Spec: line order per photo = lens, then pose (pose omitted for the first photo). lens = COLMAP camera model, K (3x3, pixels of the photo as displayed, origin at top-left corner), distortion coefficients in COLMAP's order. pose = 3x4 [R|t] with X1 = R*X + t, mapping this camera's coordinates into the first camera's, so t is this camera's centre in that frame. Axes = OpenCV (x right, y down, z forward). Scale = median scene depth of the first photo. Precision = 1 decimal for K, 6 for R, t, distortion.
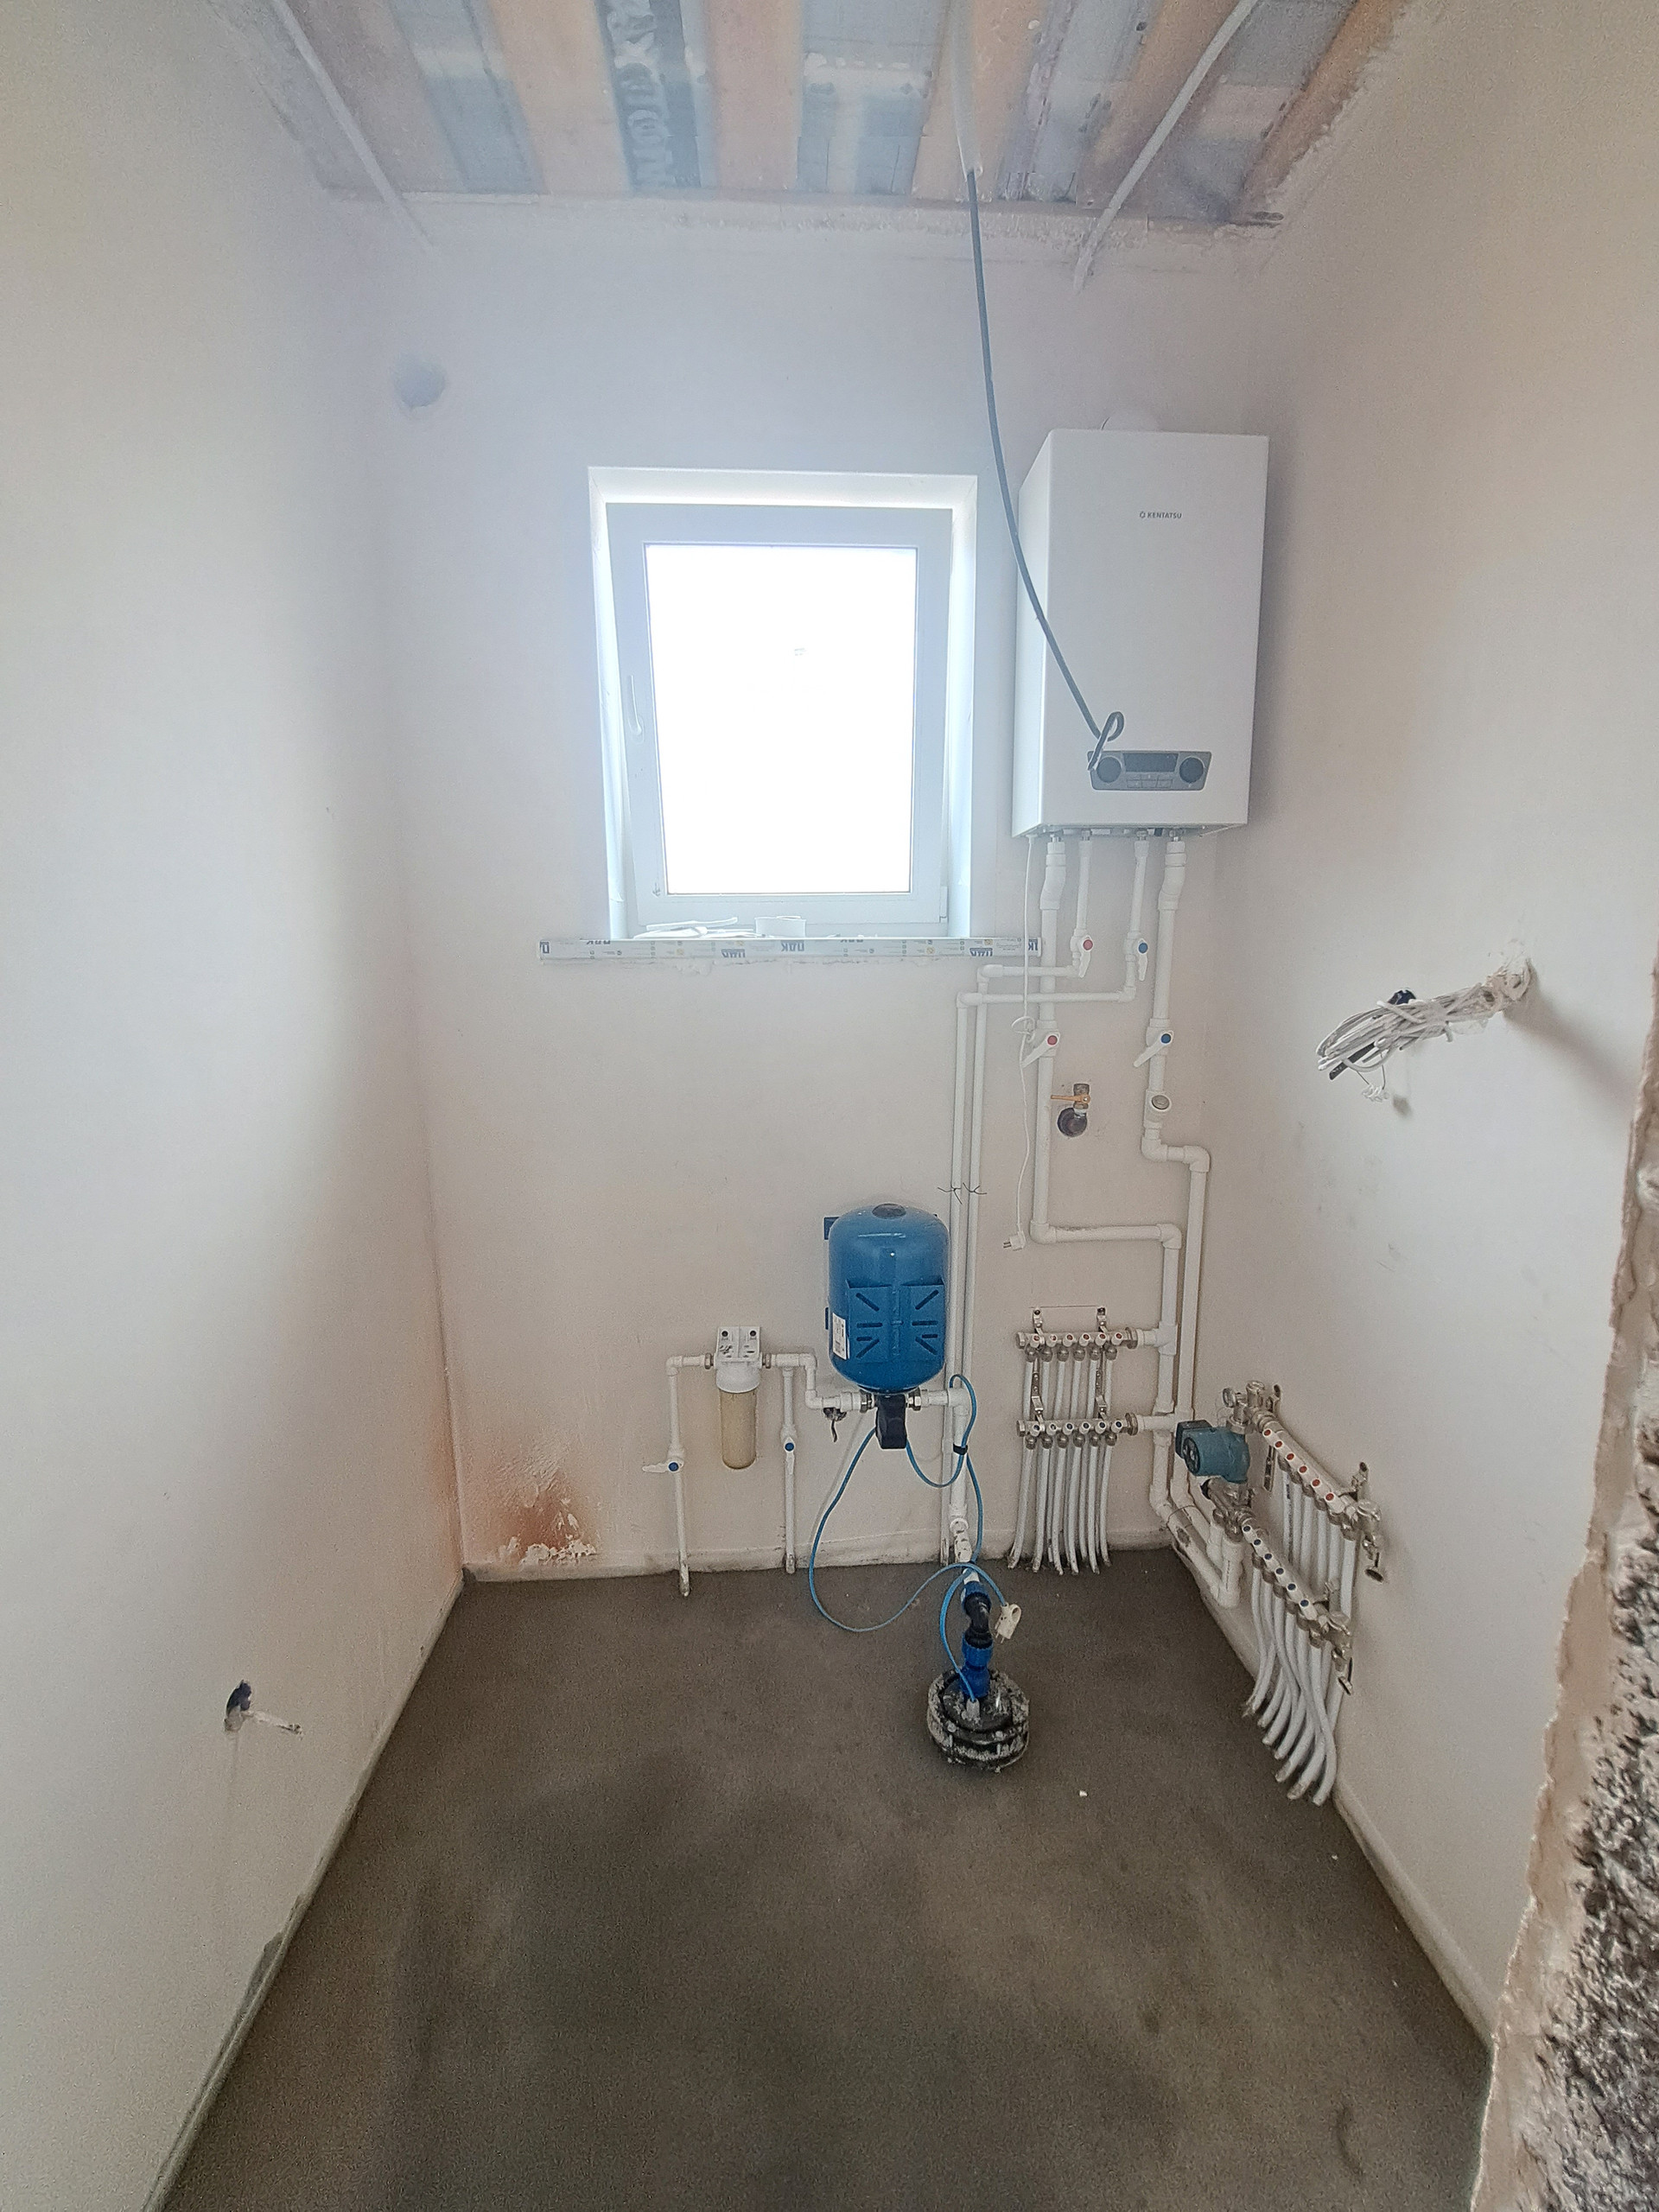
lens RADIAL K [[882.5, 0, 840.0], [0, 882.5, 1103.5], [0, 0, 1]] dist [-0.016188, 0.001171]
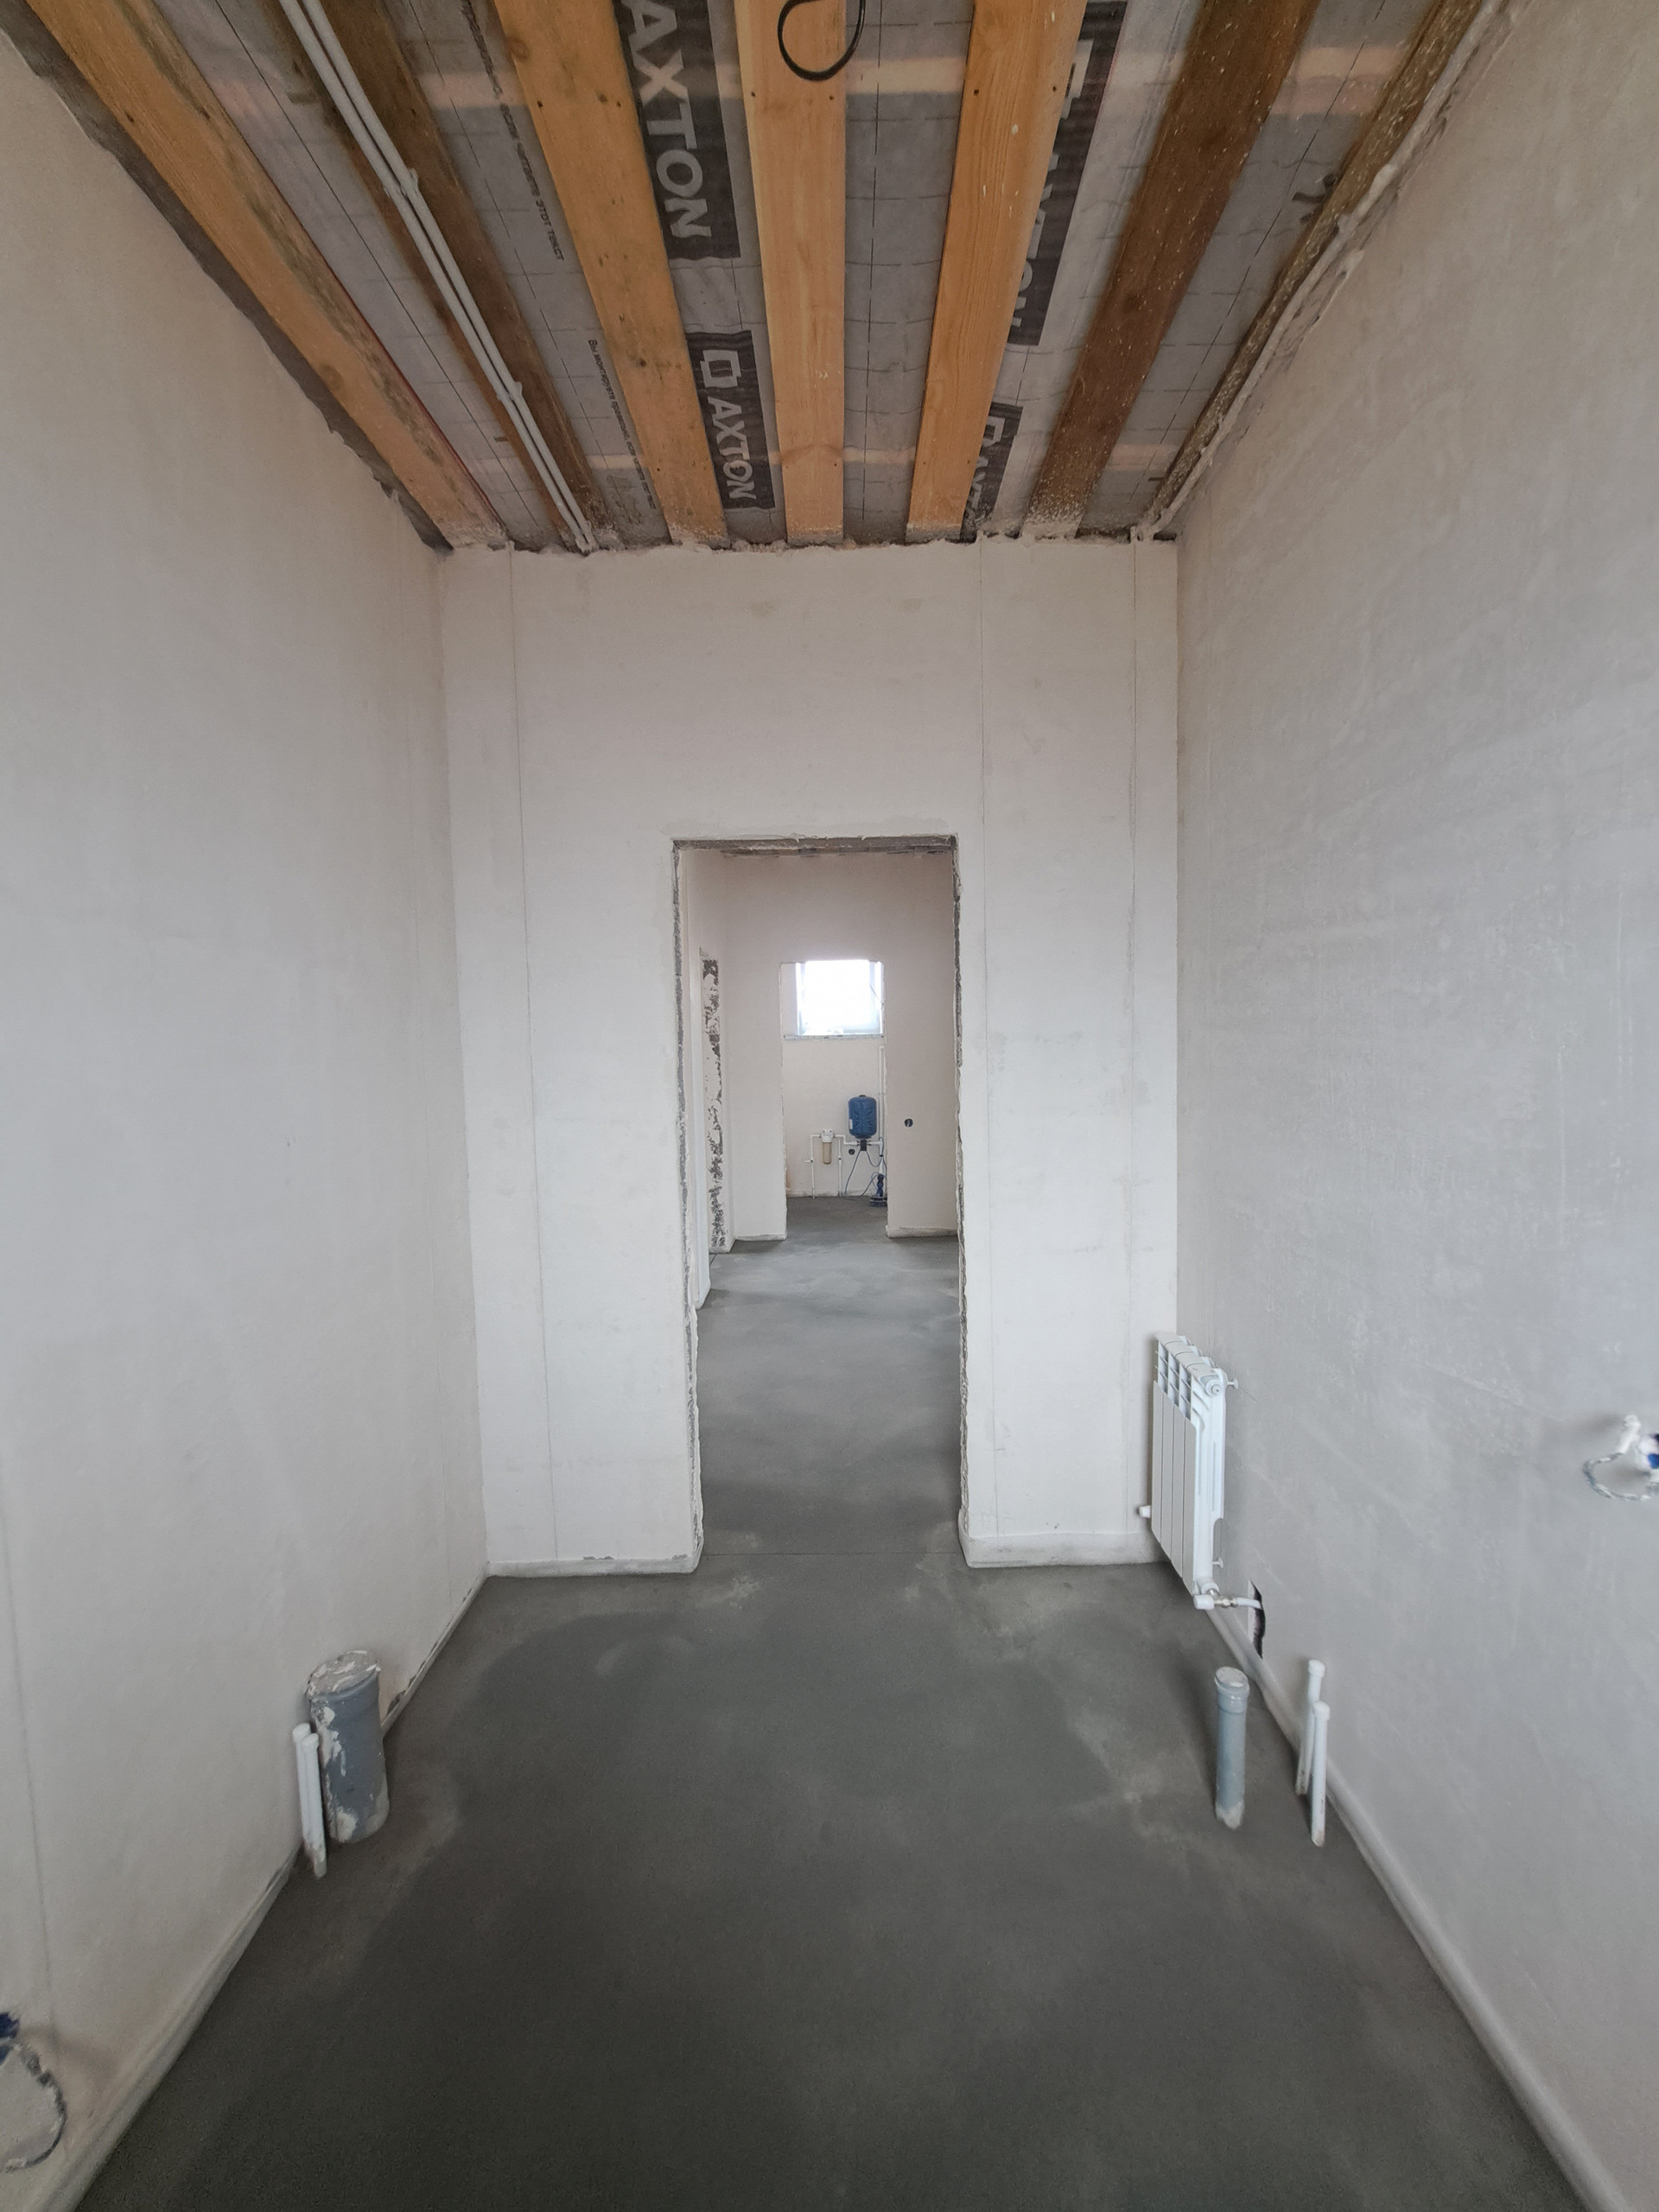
lens RADIAL K [[882.5, 0, 839.9], [0, 882.5, 1093.1], [0, 0, 1]] dist [-0.016188, 0.001171]
pose [[0.998082, -0.013376, -0.060445, 0.199455], [0.006245, 0.993154, -0.116649, 0.585715], [0.061591, 0.116047, 0.991332, -3.158088]]
